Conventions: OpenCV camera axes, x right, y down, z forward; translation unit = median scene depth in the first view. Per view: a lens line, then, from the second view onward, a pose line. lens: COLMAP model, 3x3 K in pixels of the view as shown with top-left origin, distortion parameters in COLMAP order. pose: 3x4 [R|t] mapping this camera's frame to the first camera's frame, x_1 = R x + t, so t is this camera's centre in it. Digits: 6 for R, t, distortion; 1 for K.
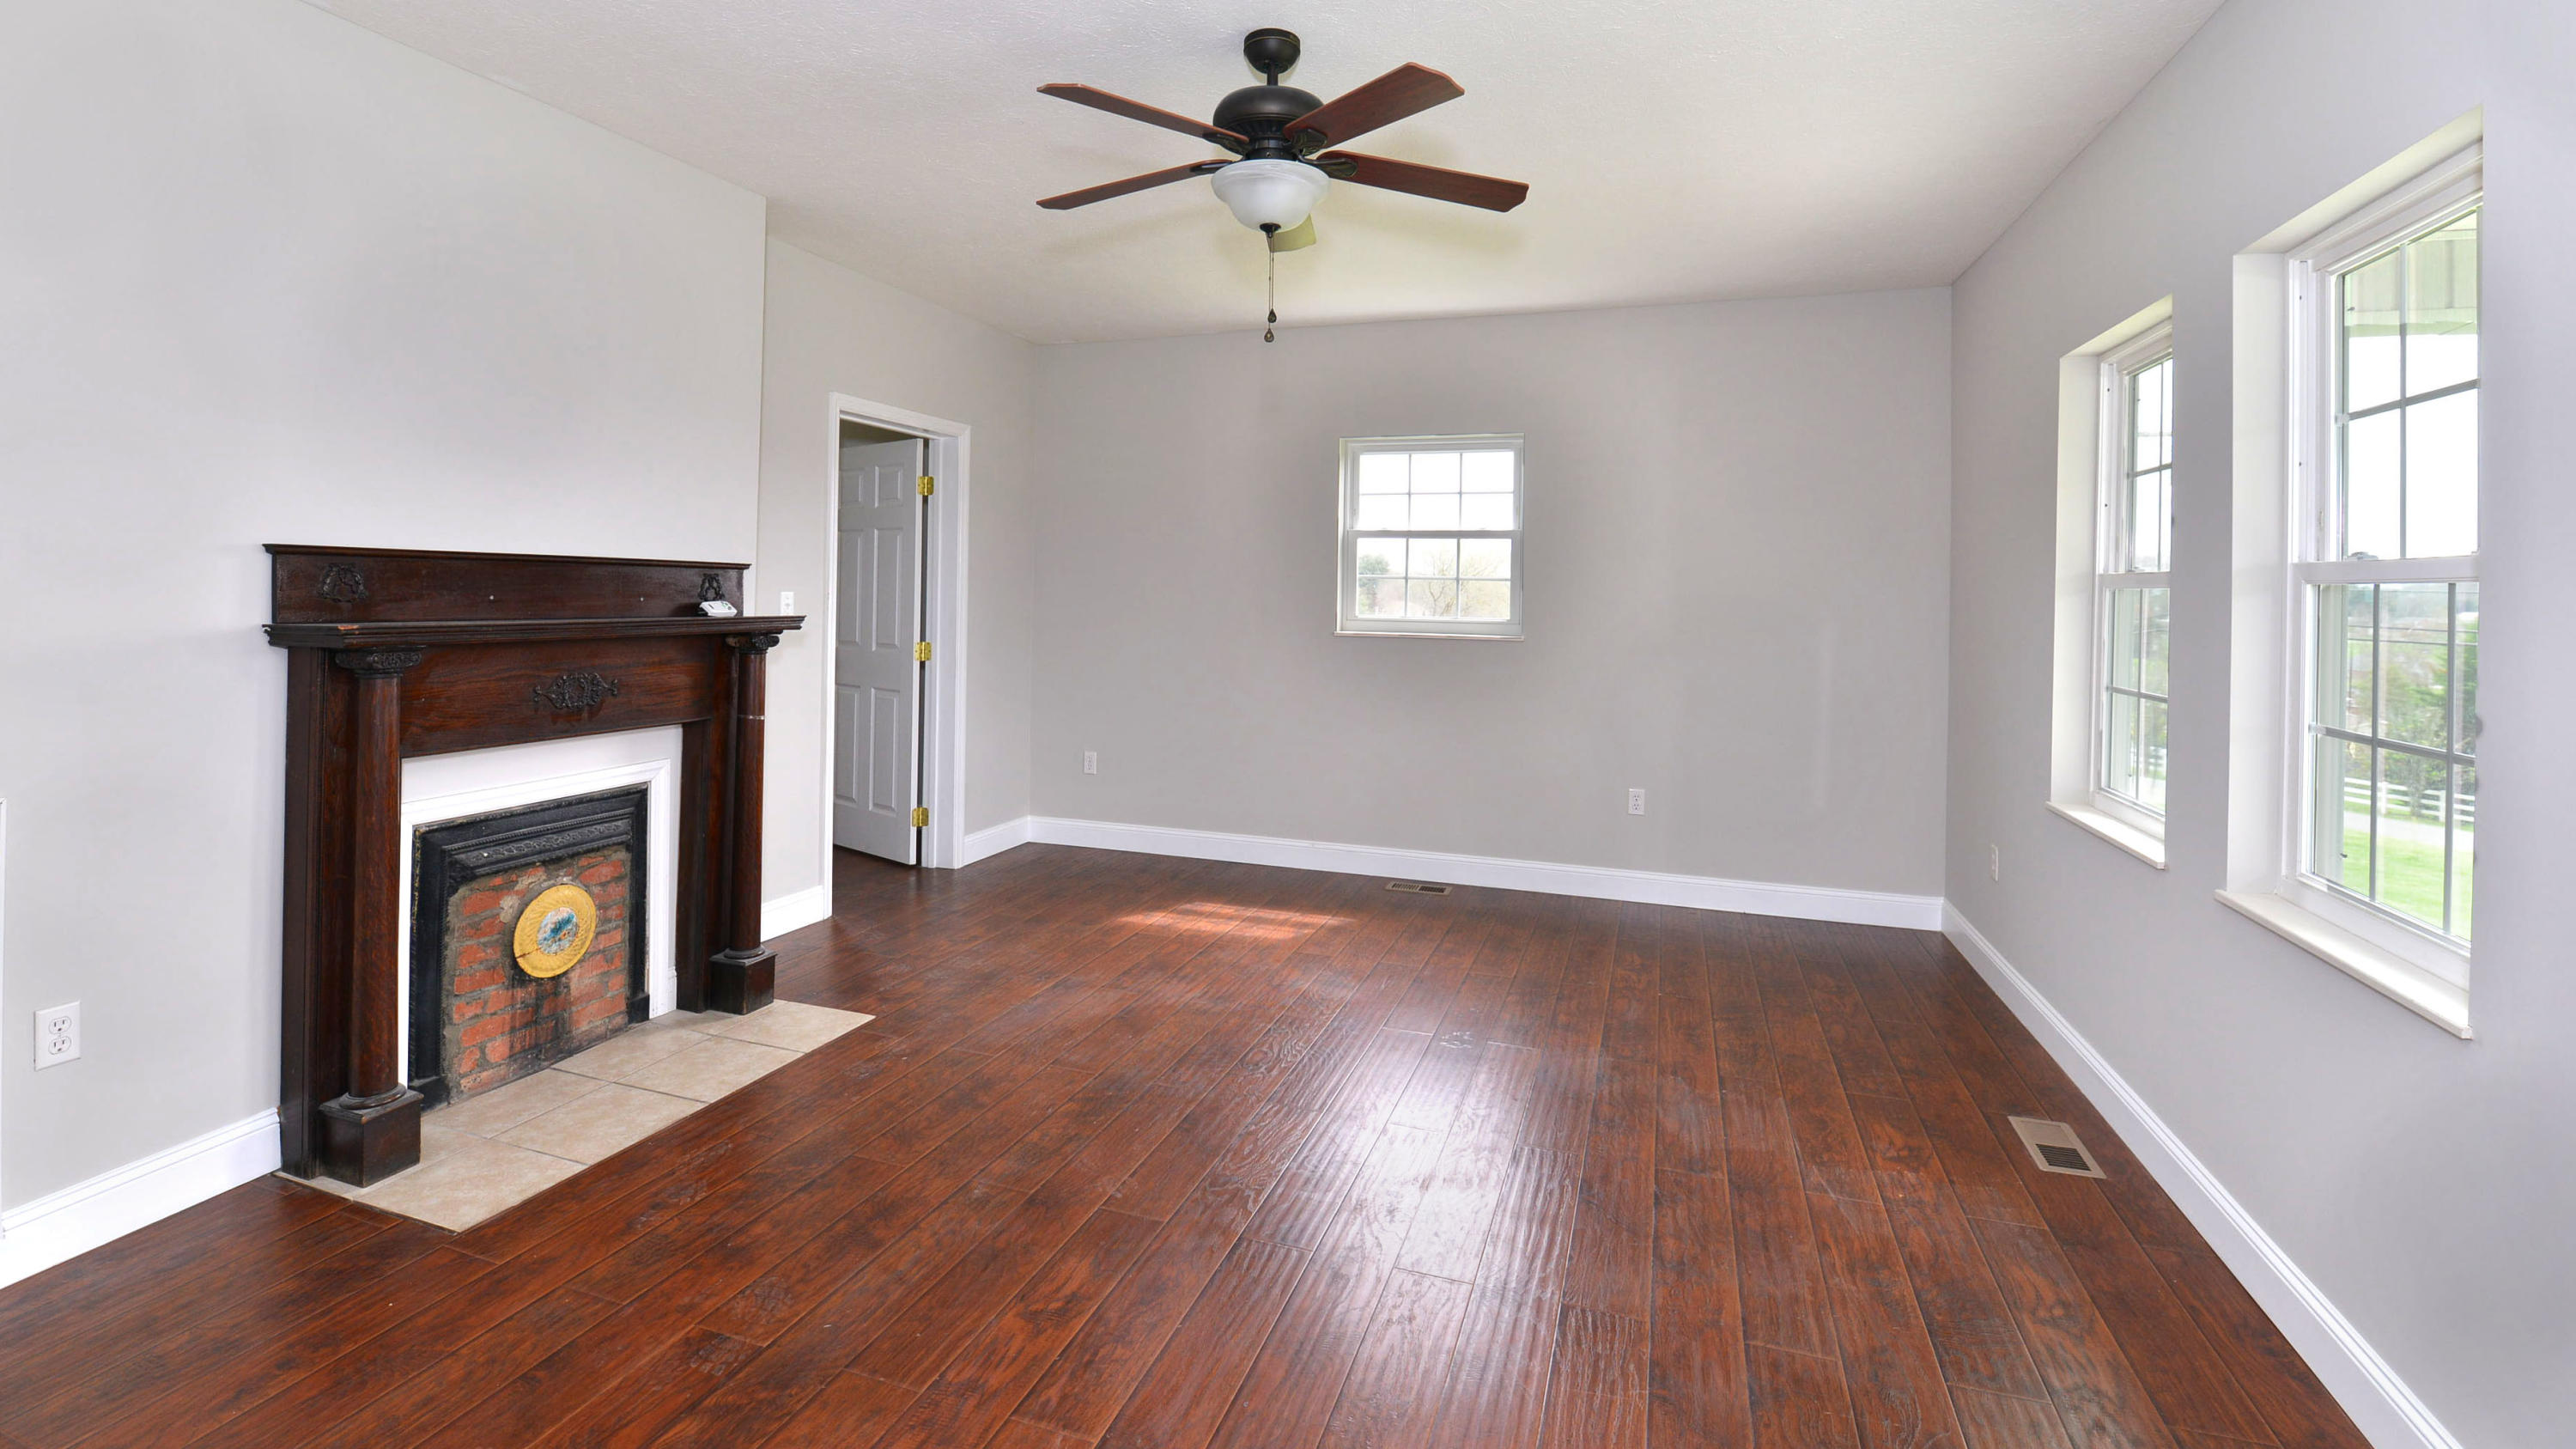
lens RADIAL K [[1122.3, 0, 1288.0], [0, 1122.3, 724.5], [0, 0, 1]] dist [0.000712, -0.000066]
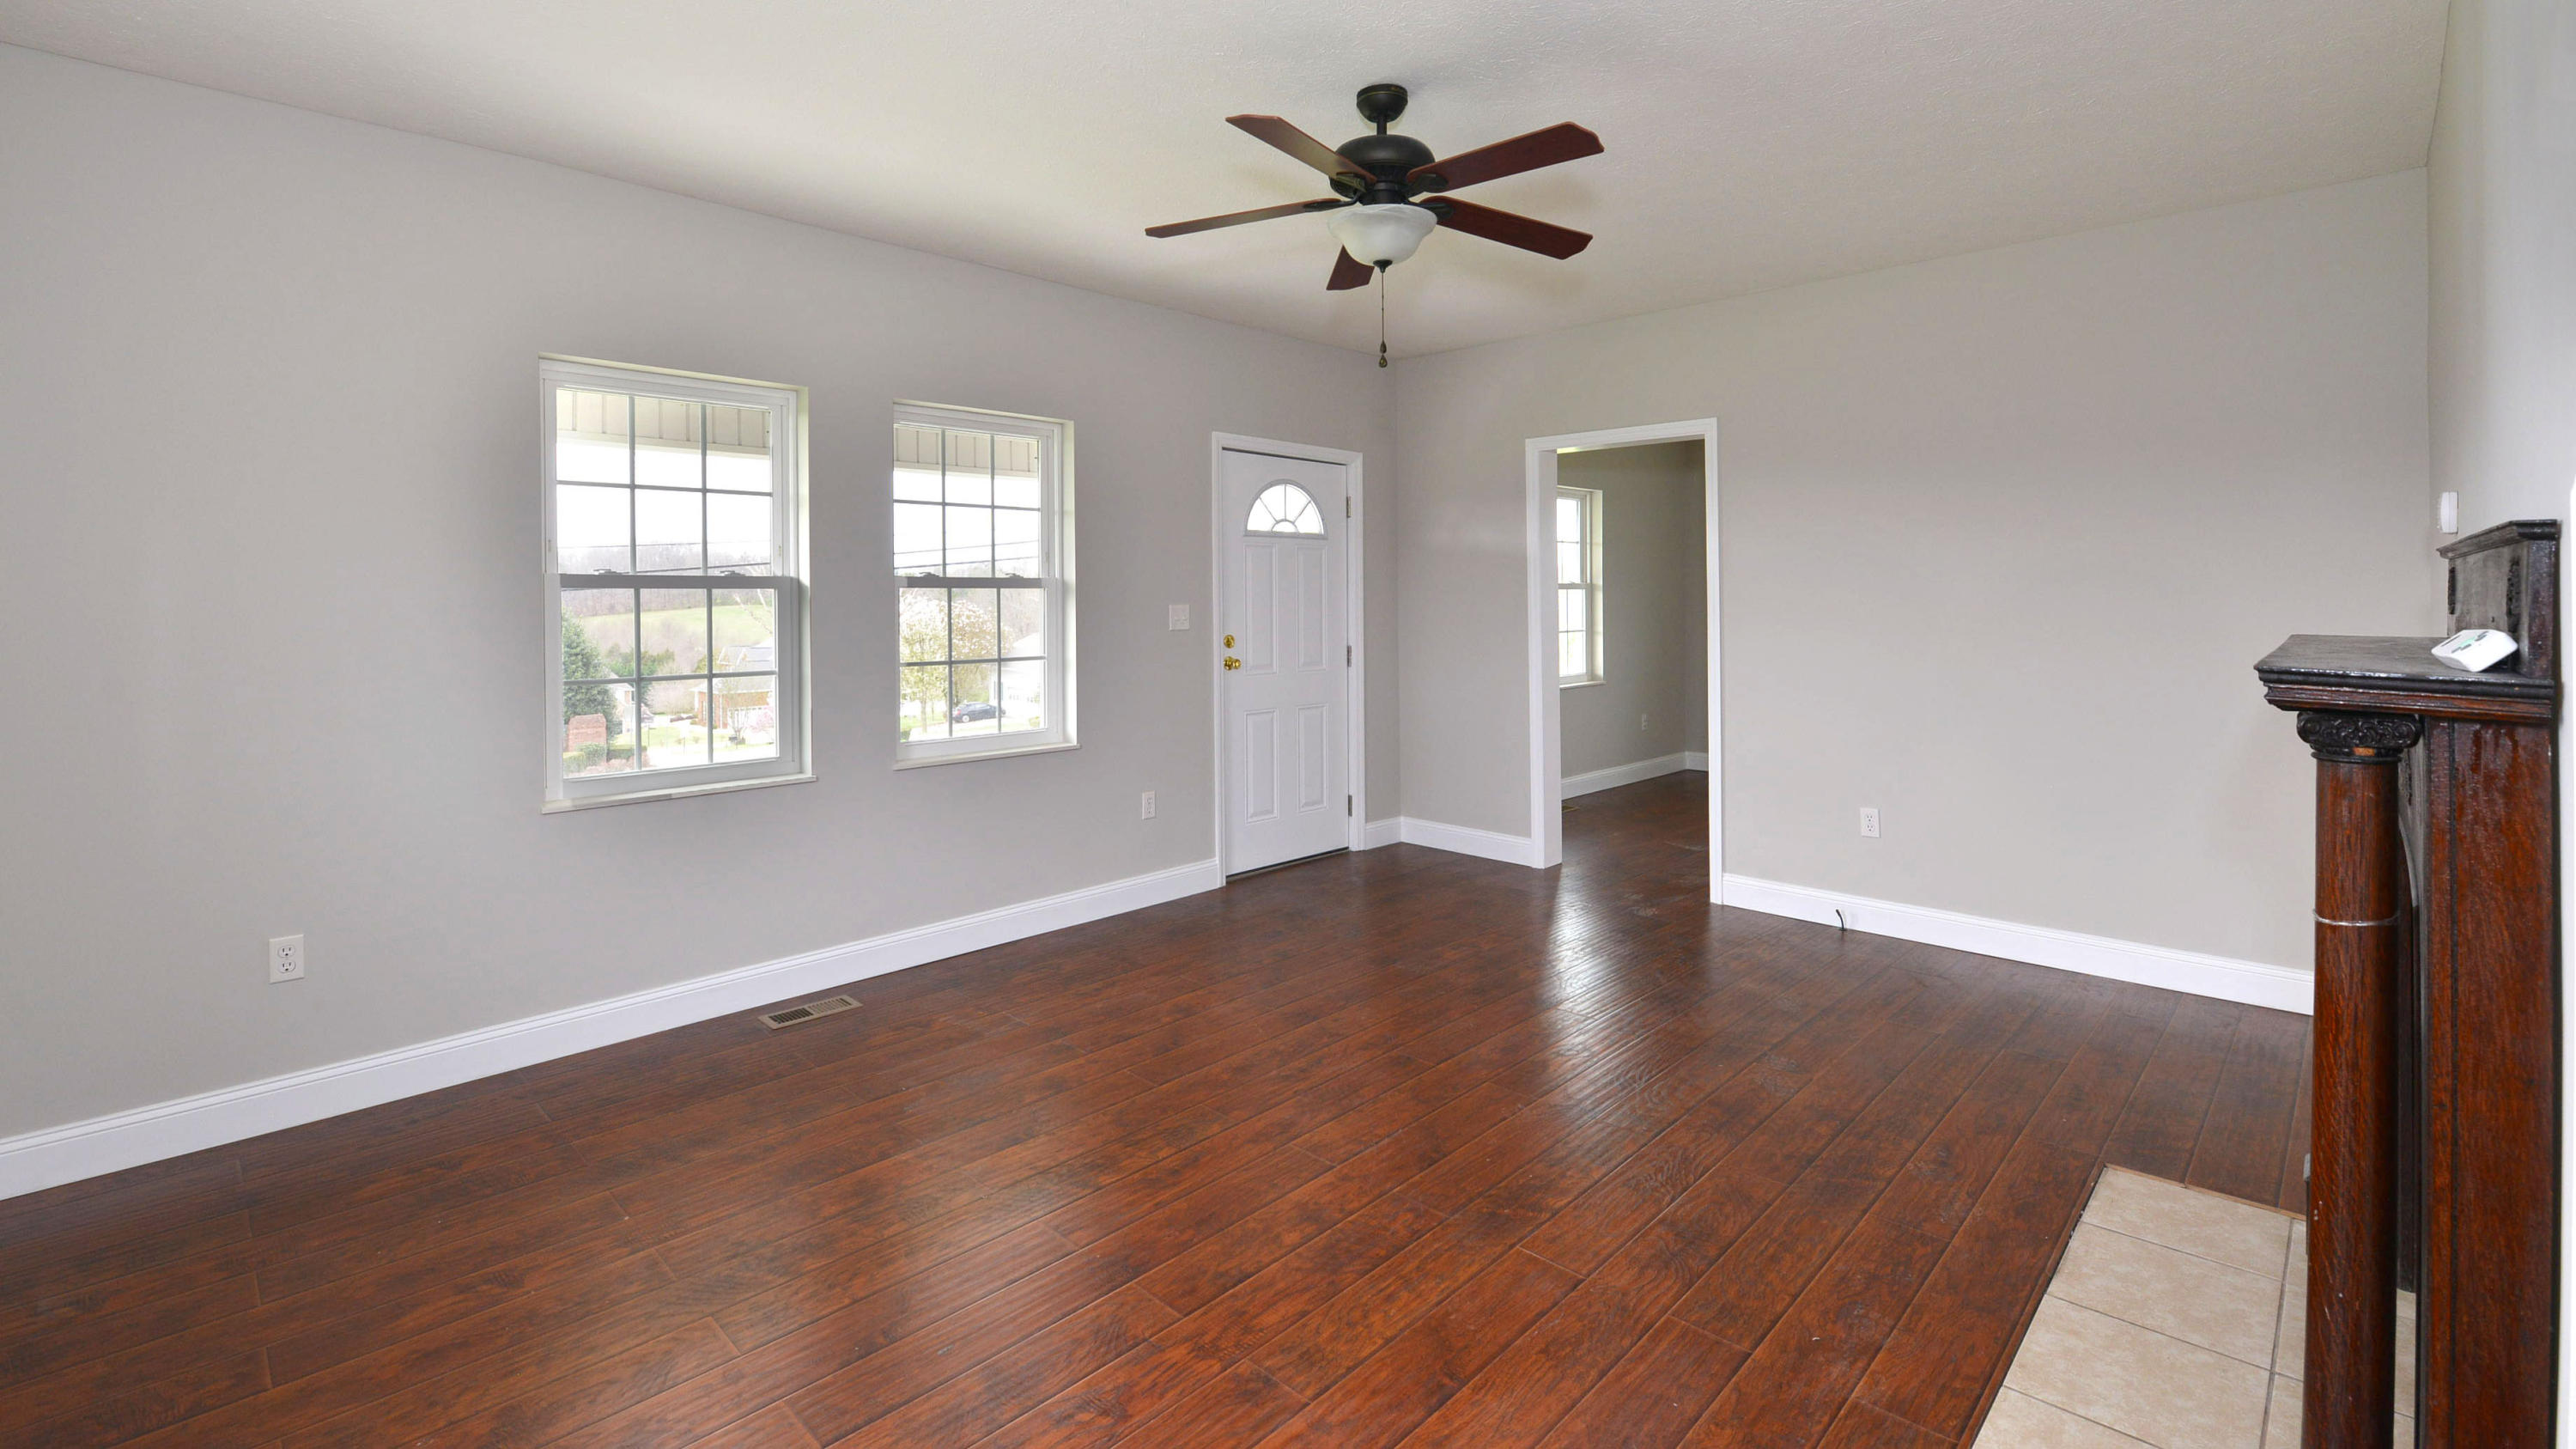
lens RADIAL K [[1122.3, 0, 1288.0], [0, 1122.3, 724.5], [0, 0, 1]] dist [0.000712, -0.000066]
pose [[-0.899747, -0.059089, 0.432392, -0.389931], [0.044513, 0.973198, 0.225618, -0.234512], [-0.434135, 0.222247, -0.873002, 1.913992]]
